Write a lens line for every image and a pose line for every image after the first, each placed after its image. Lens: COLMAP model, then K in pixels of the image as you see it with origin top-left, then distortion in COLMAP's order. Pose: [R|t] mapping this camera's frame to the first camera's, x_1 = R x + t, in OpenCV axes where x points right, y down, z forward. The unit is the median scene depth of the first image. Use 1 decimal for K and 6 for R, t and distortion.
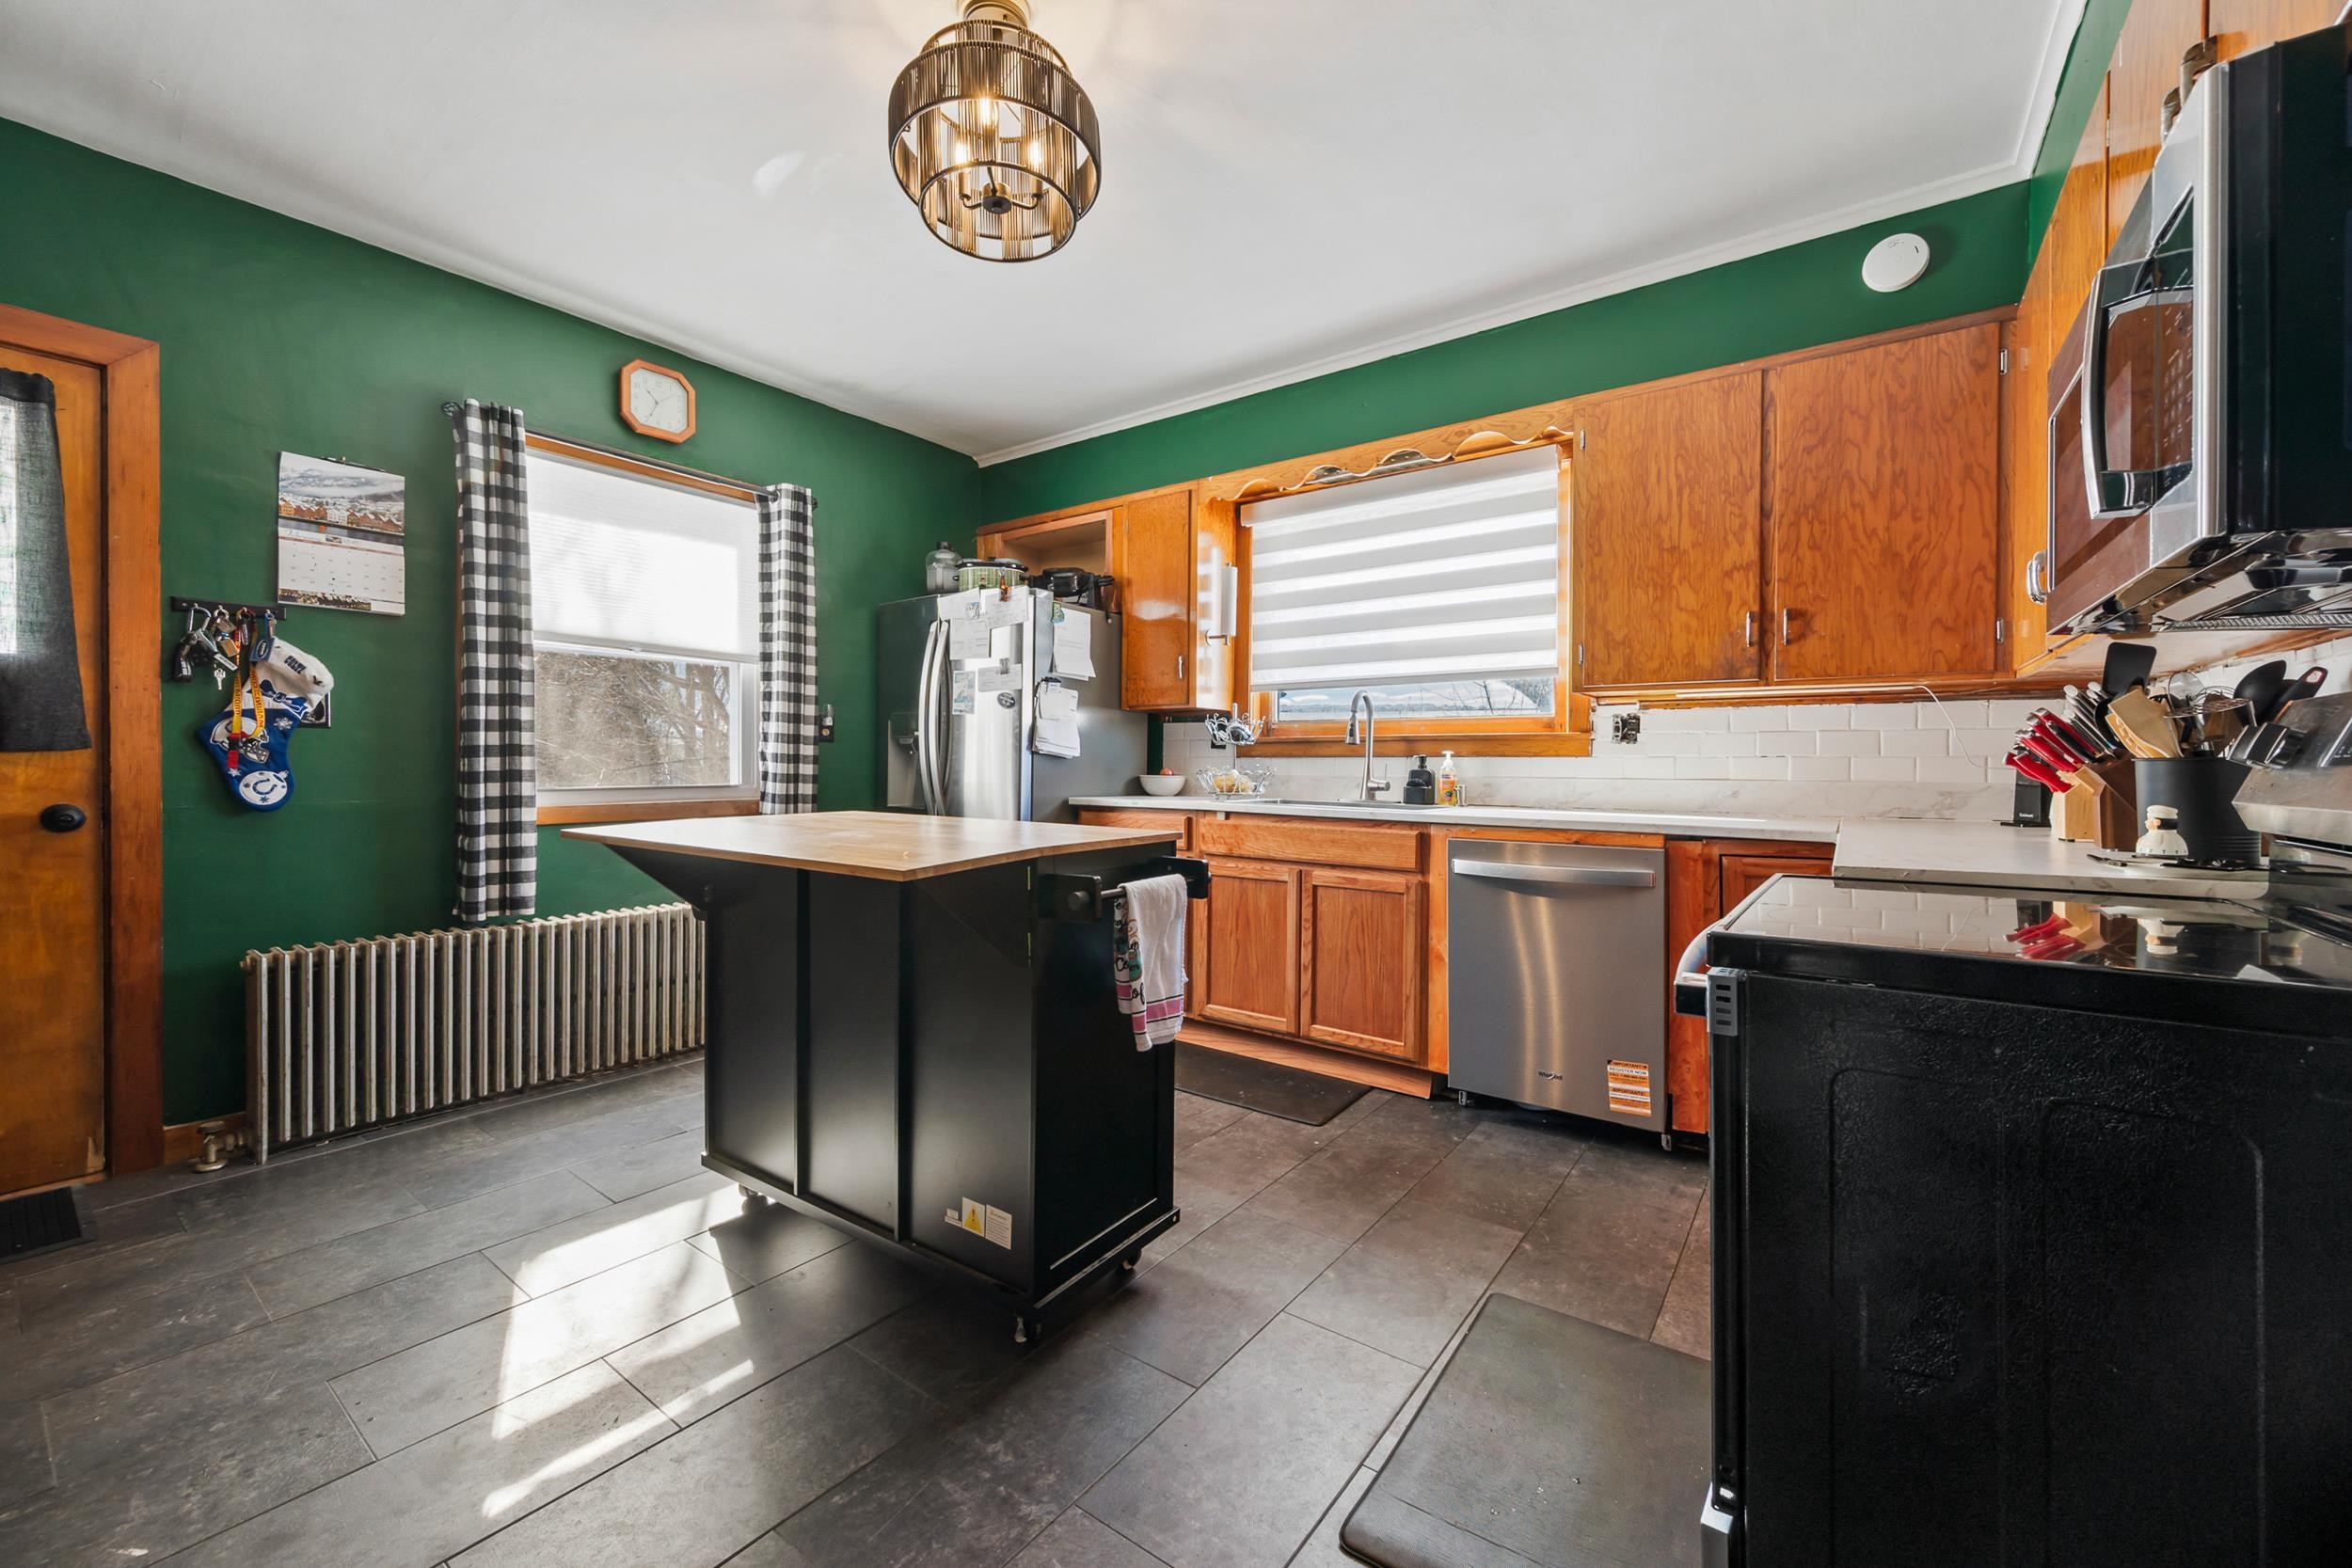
lens RADIAL K [[918.9, 0, 1174.3], [0, 918.9, 788.1], [0, 0, 1]] dist [0.000019, 0.000134]
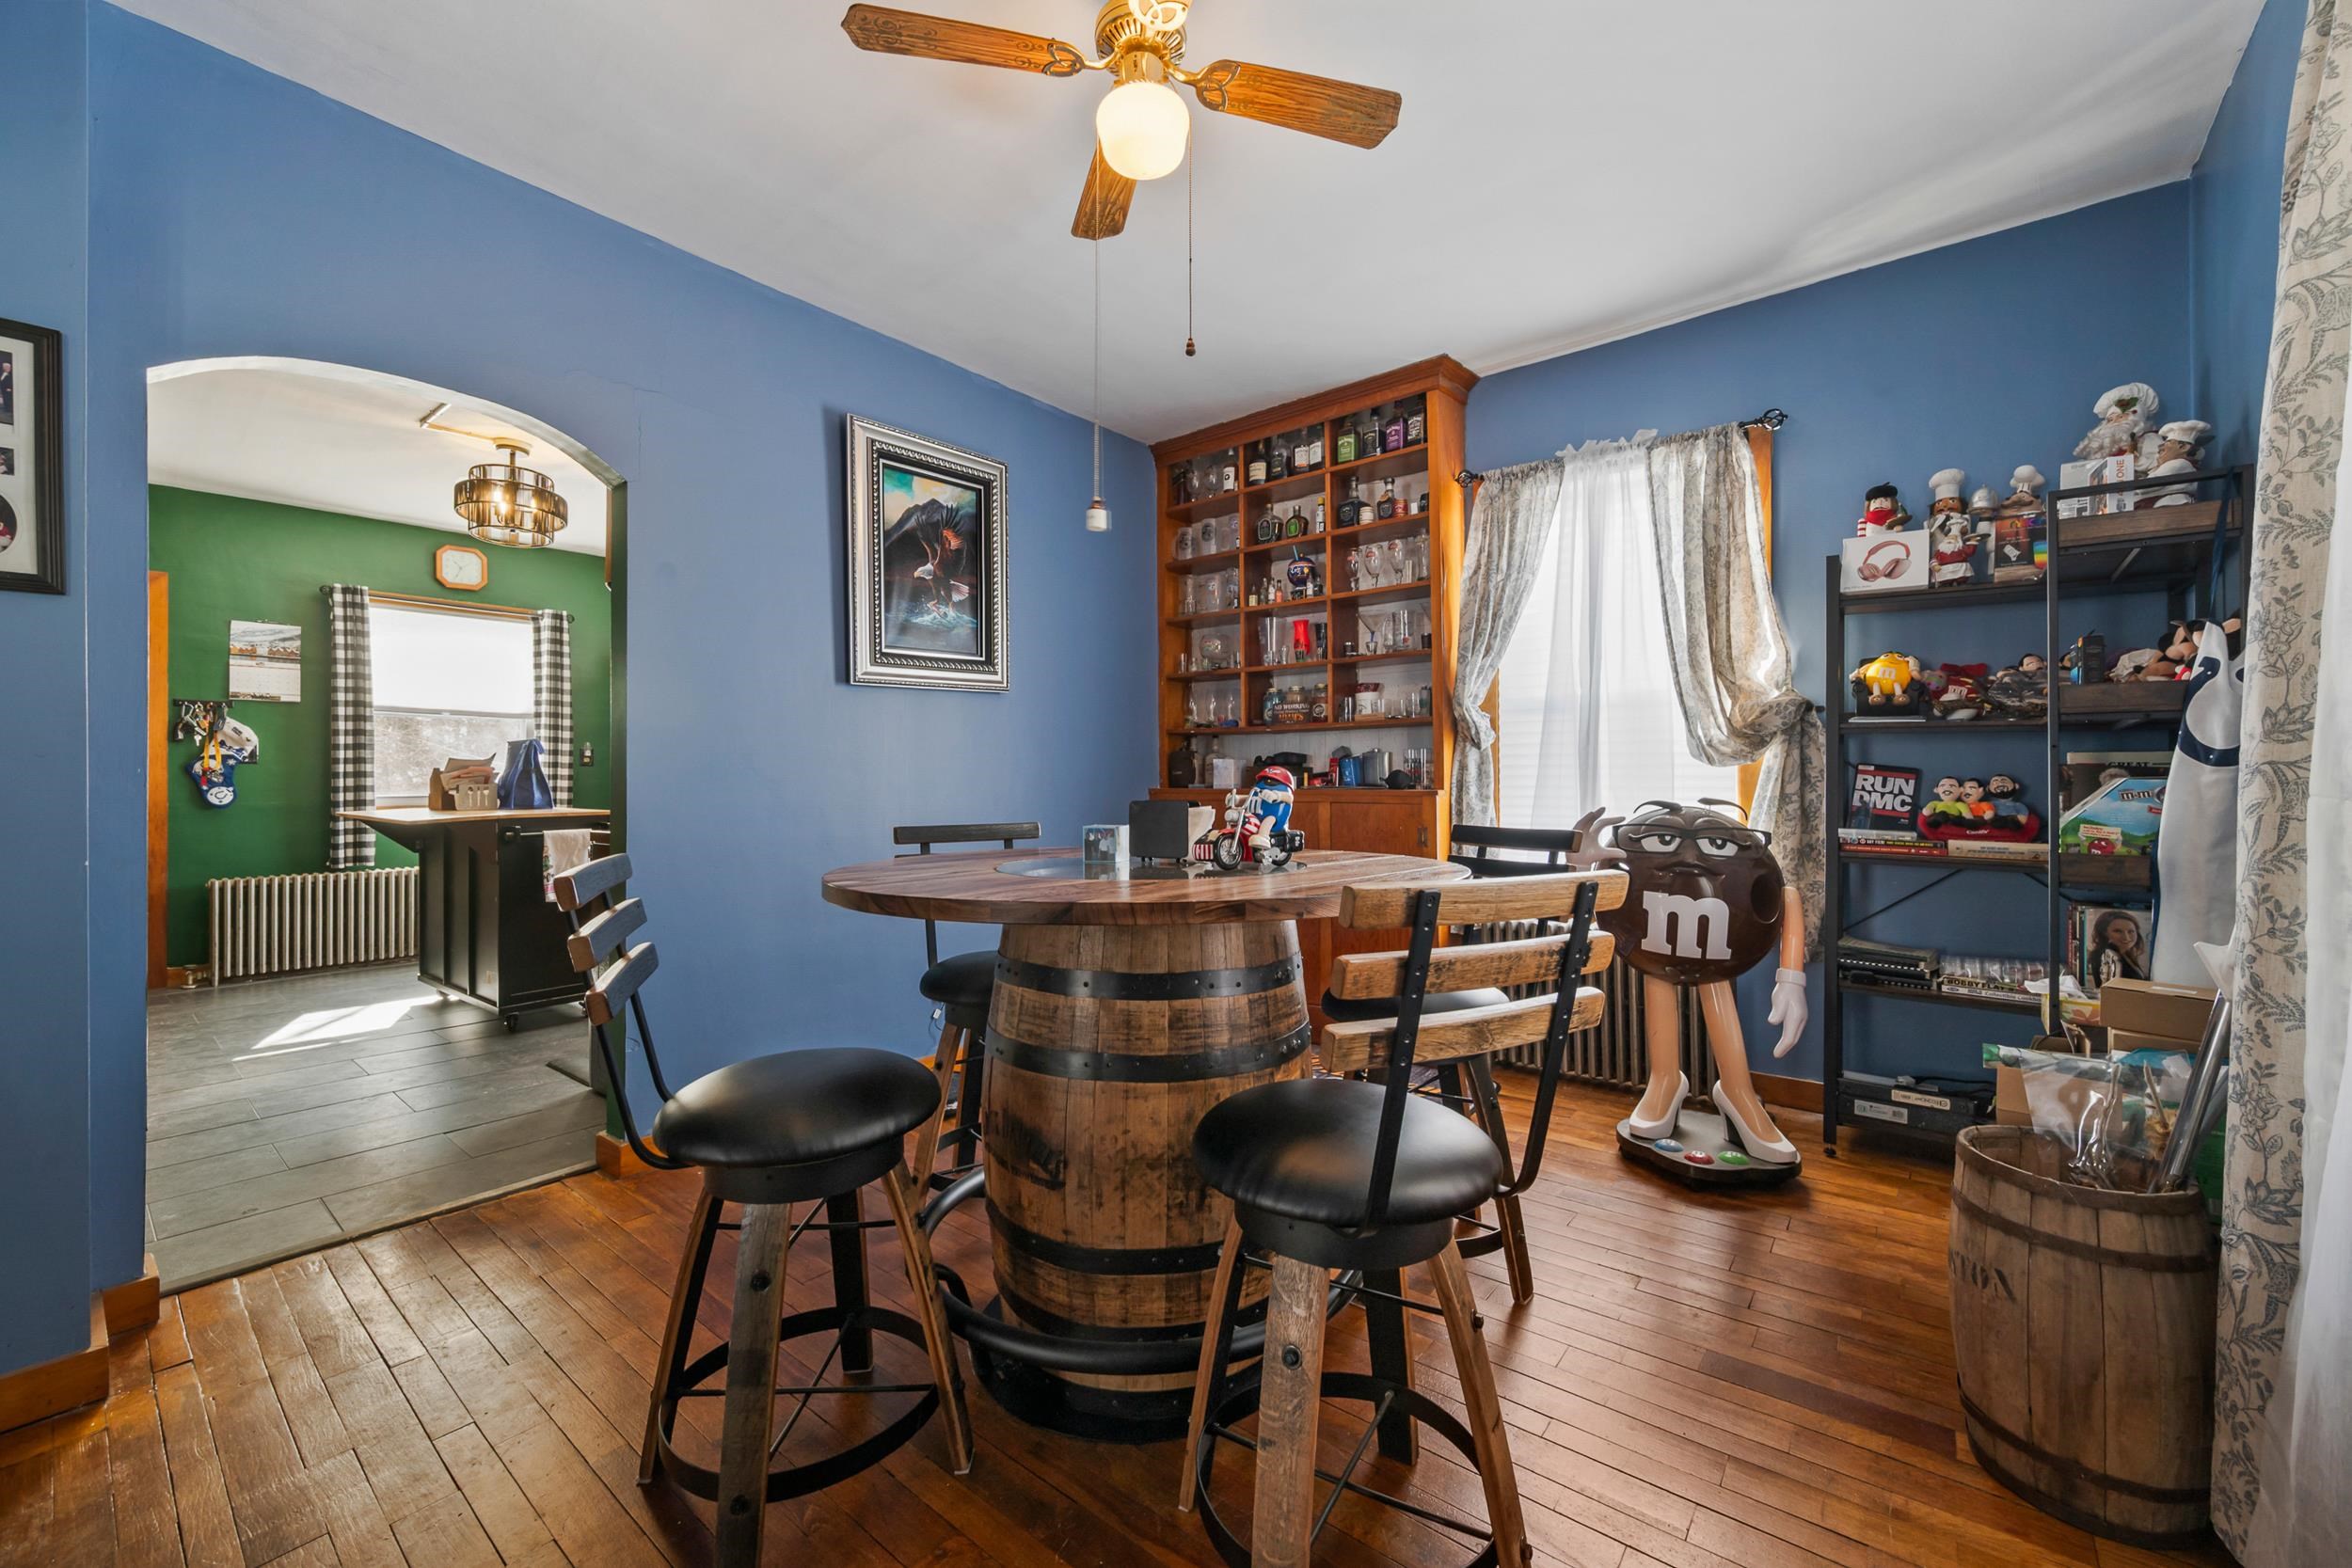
lens RADIAL K [[918.9, 0, 1168.7], [0, 918.9, 784.0], [0, 0, 1]] dist [0.000019, 0.000134]
pose [[0.999424, -0.007528, -0.033091, 0.985847], [0.007039, 0.999865, -0.014868, 0.016595], [0.033199, 0.014627, 0.999342, -0.799492]]
